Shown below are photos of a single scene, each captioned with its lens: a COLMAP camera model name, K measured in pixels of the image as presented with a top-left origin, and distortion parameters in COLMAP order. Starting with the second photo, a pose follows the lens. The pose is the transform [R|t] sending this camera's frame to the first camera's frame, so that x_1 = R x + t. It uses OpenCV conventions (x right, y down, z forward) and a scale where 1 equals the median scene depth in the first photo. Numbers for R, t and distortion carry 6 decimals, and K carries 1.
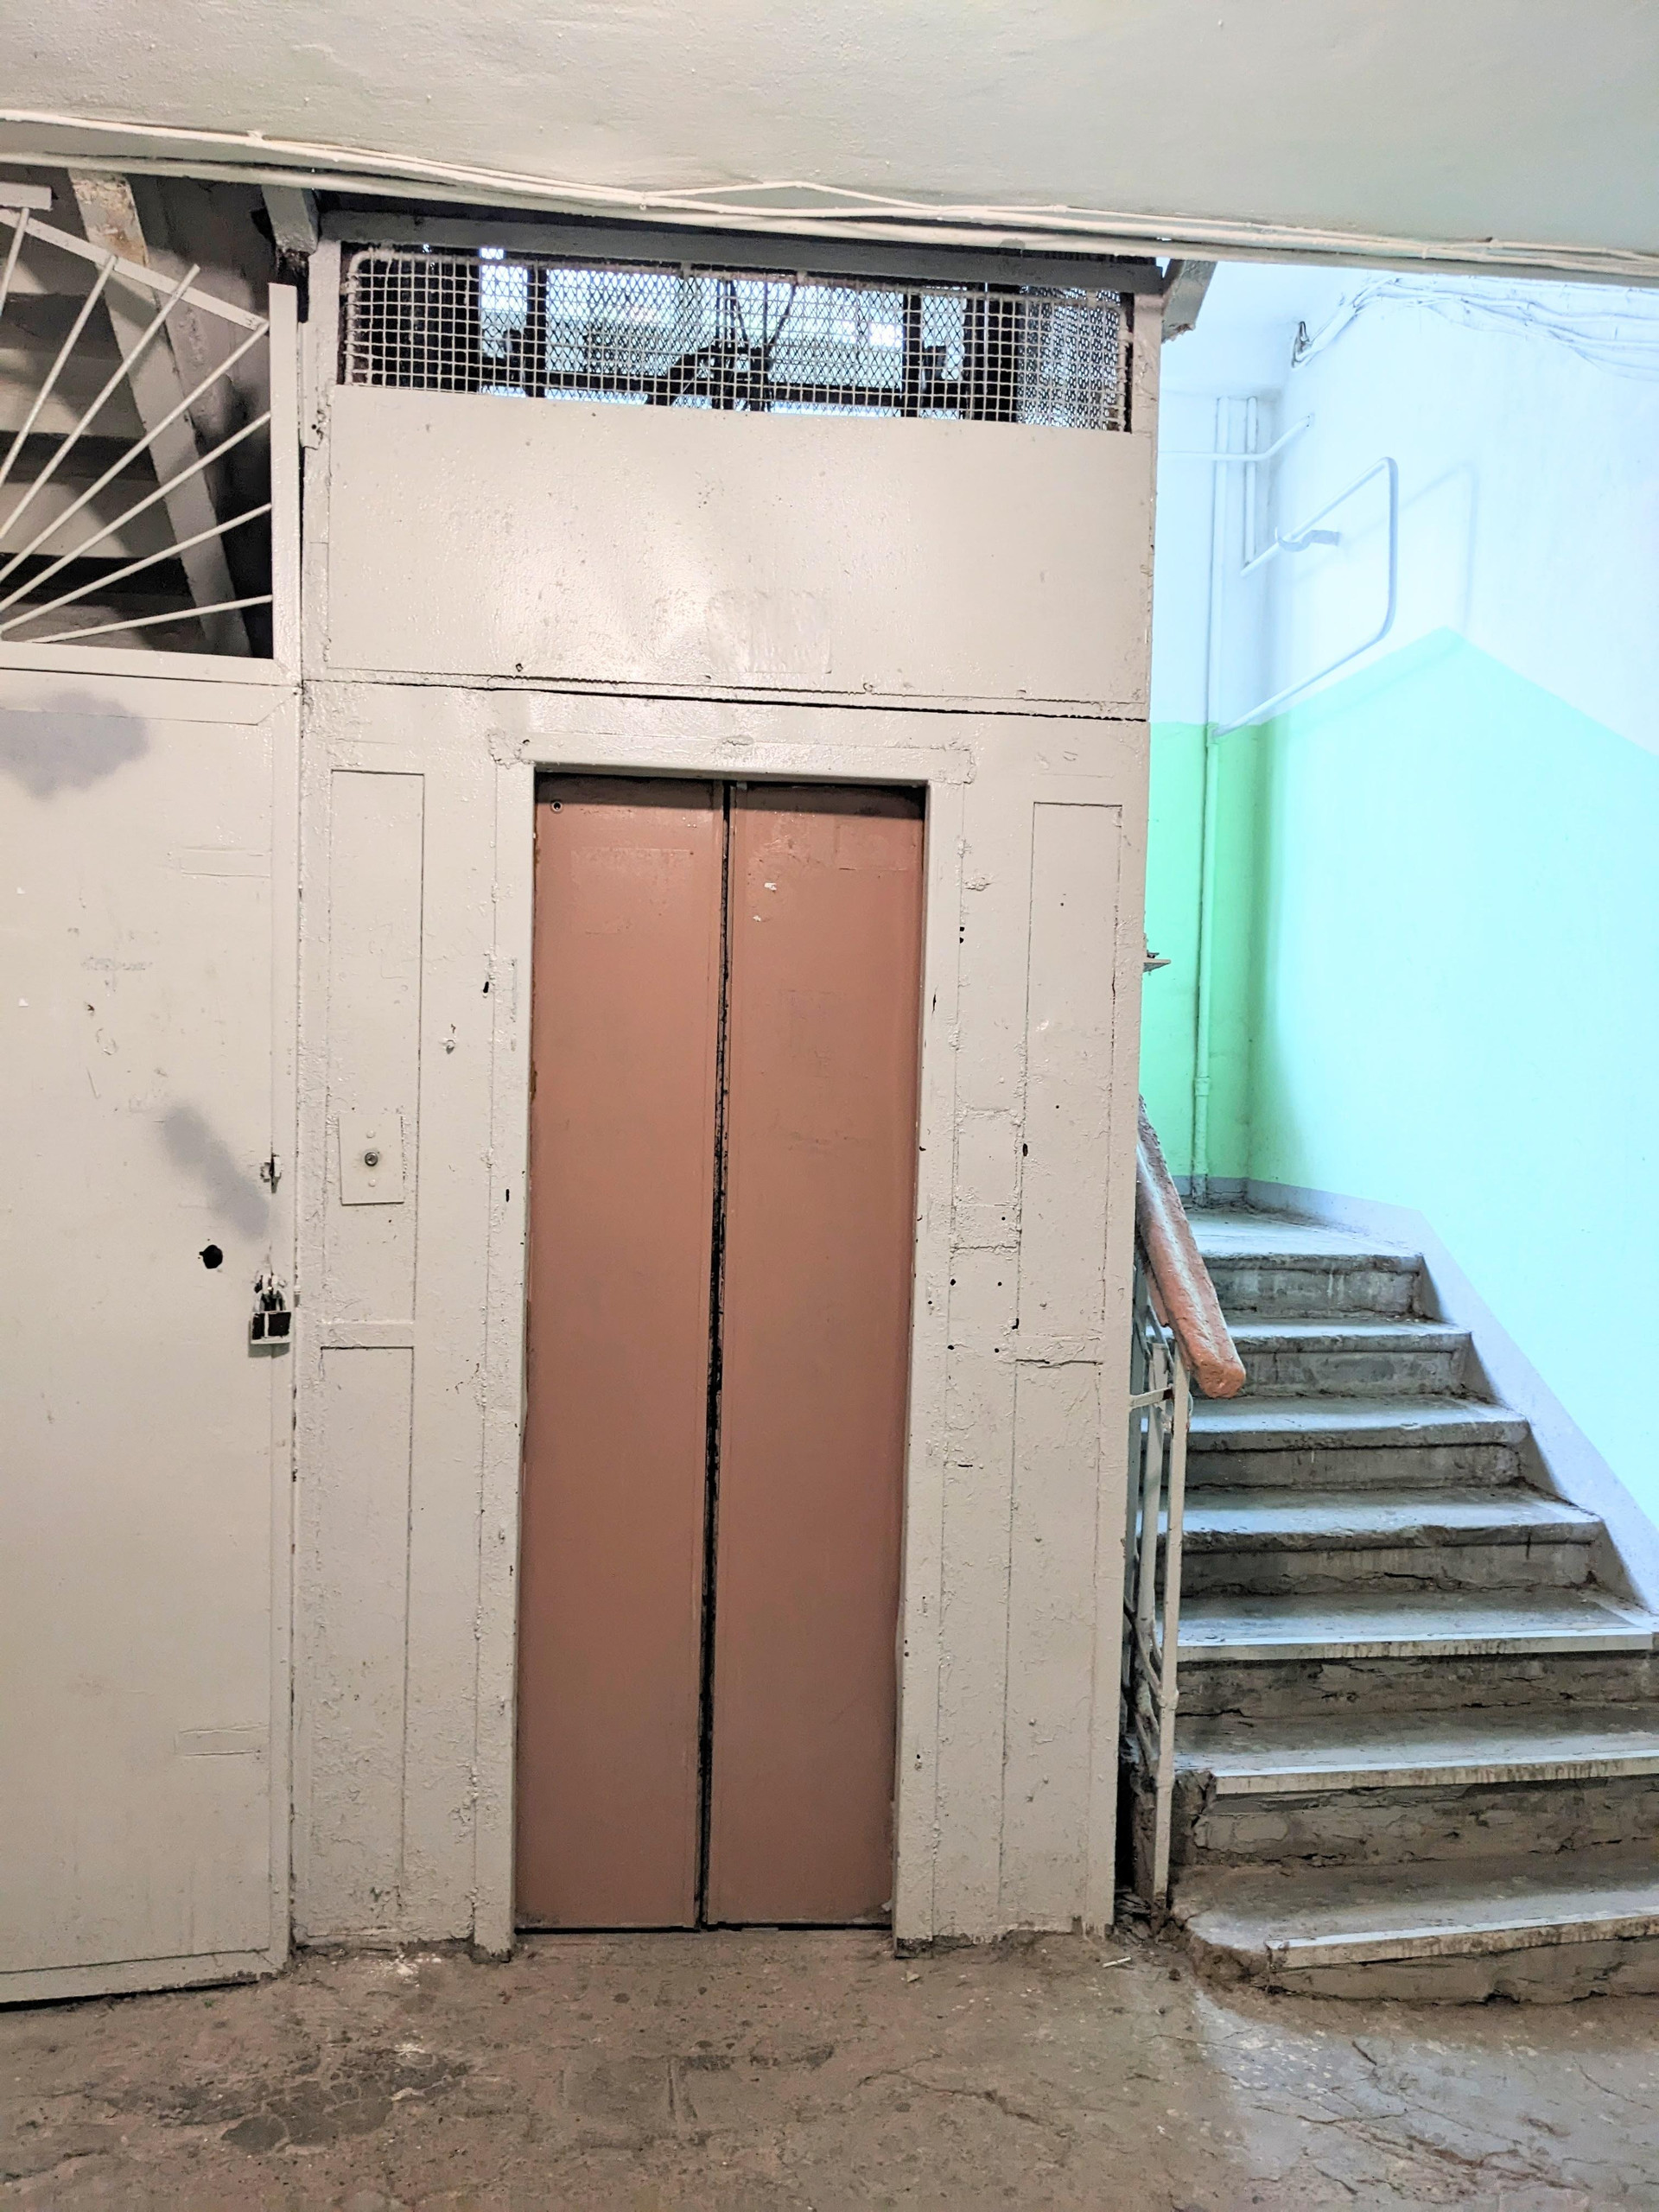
lens RADIAL K [[1754.9, 0, 840.3], [0, 1754.9, 1119.6], [0, 0, 1]] dist [0.051313, -0.084338]
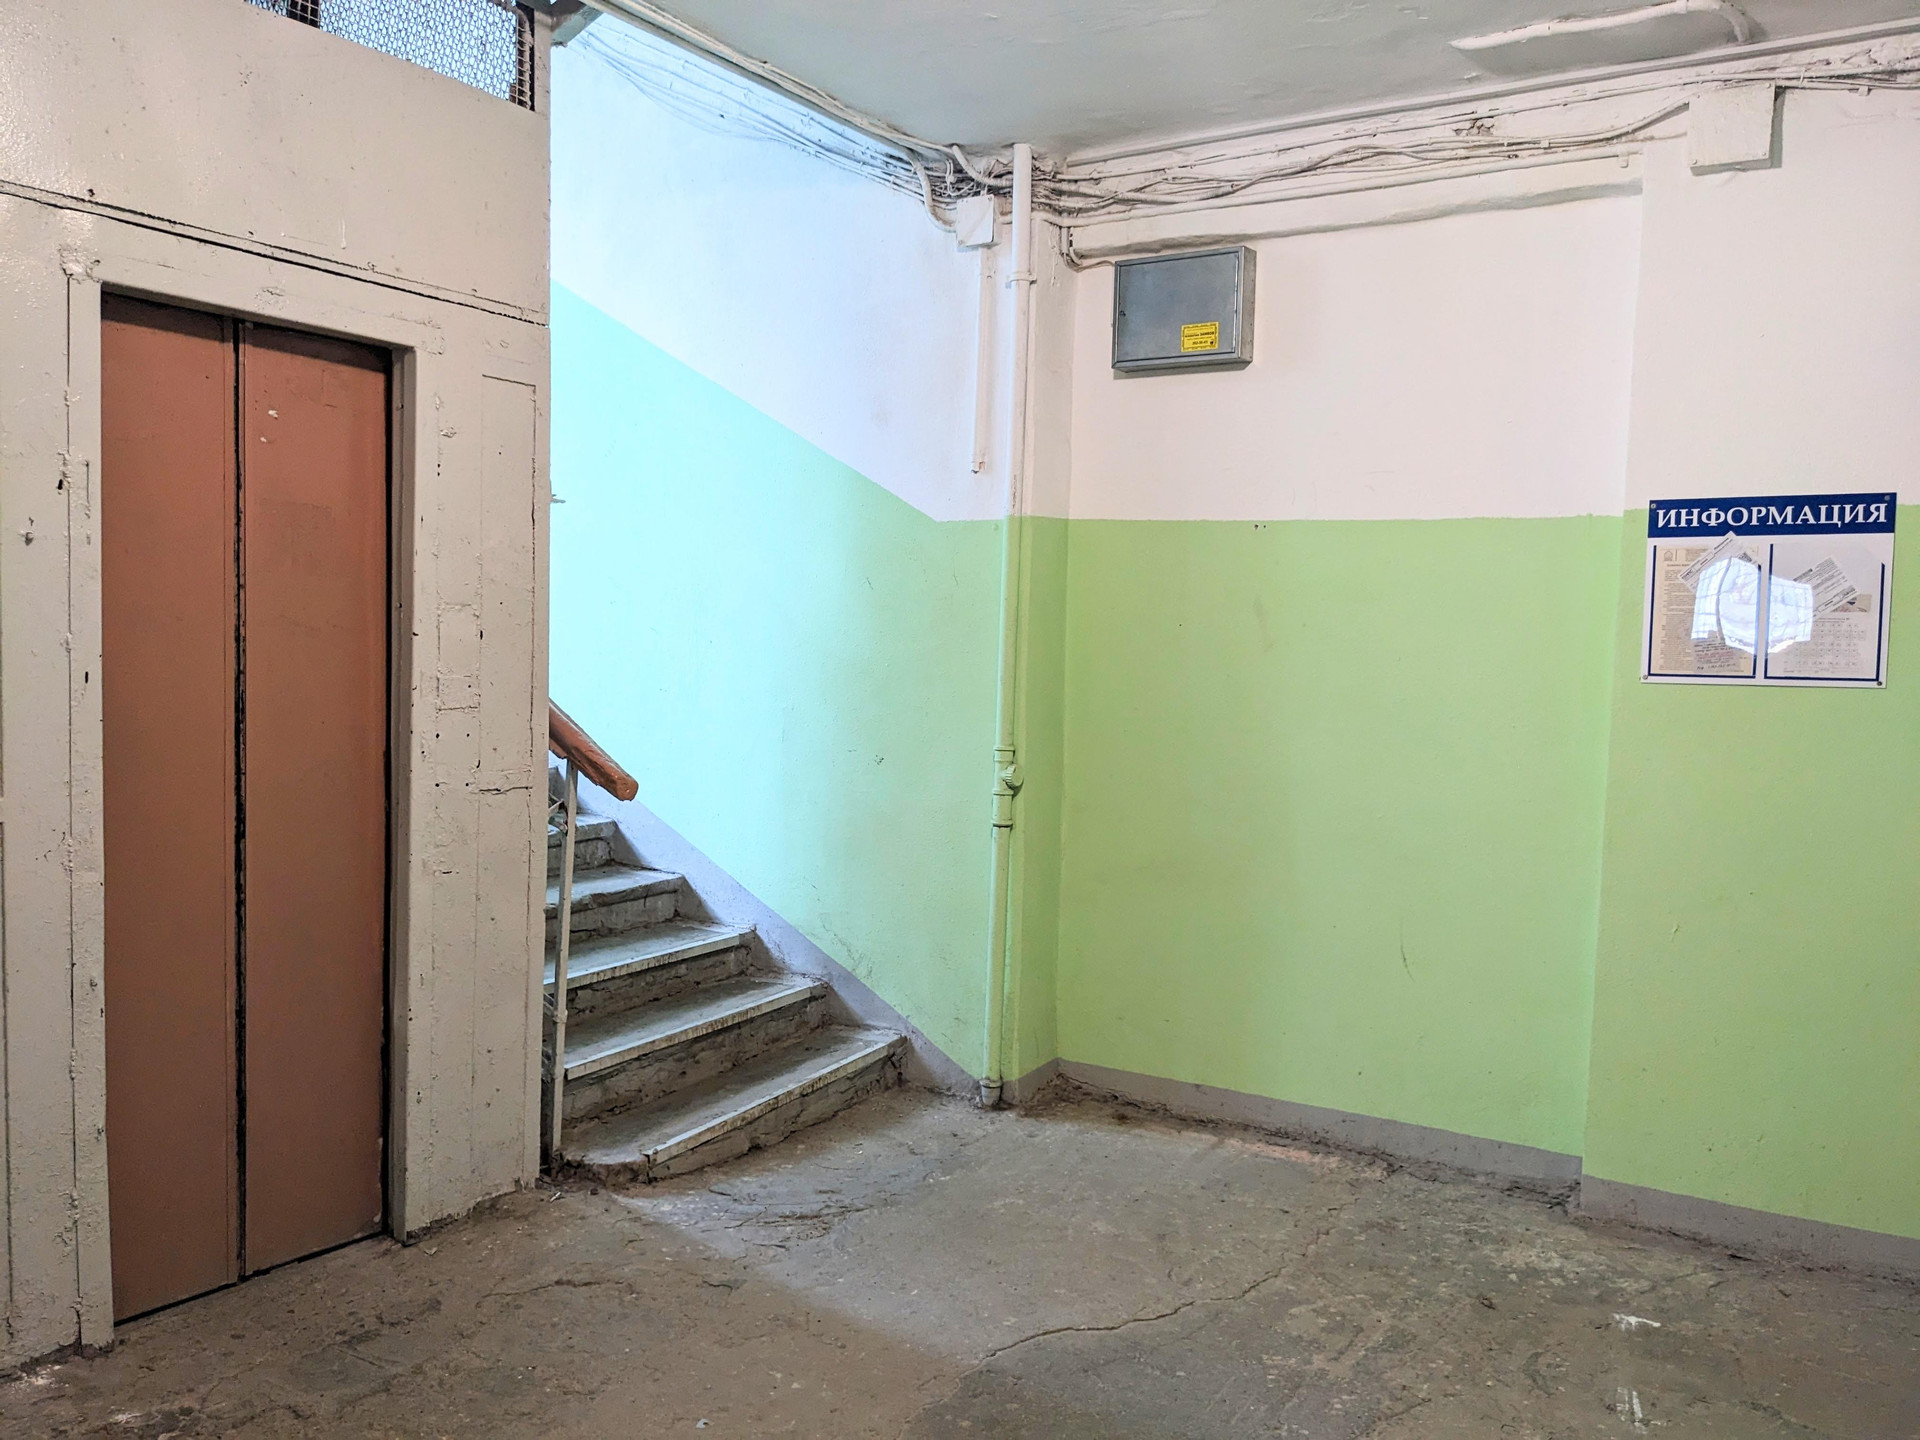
lens RADIAL K [[1523.2, 0, 993.3], [0, 1523.2, 712.0], [0, 0, 1]] dist [0.051313, -0.084338]
pose [[0.611025, -0.042713, 0.790458, -0.582330], [-0.006875, 0.998219, 0.059255, 0.003959], [-0.791581, -0.041641, 0.609643, -0.030355]]
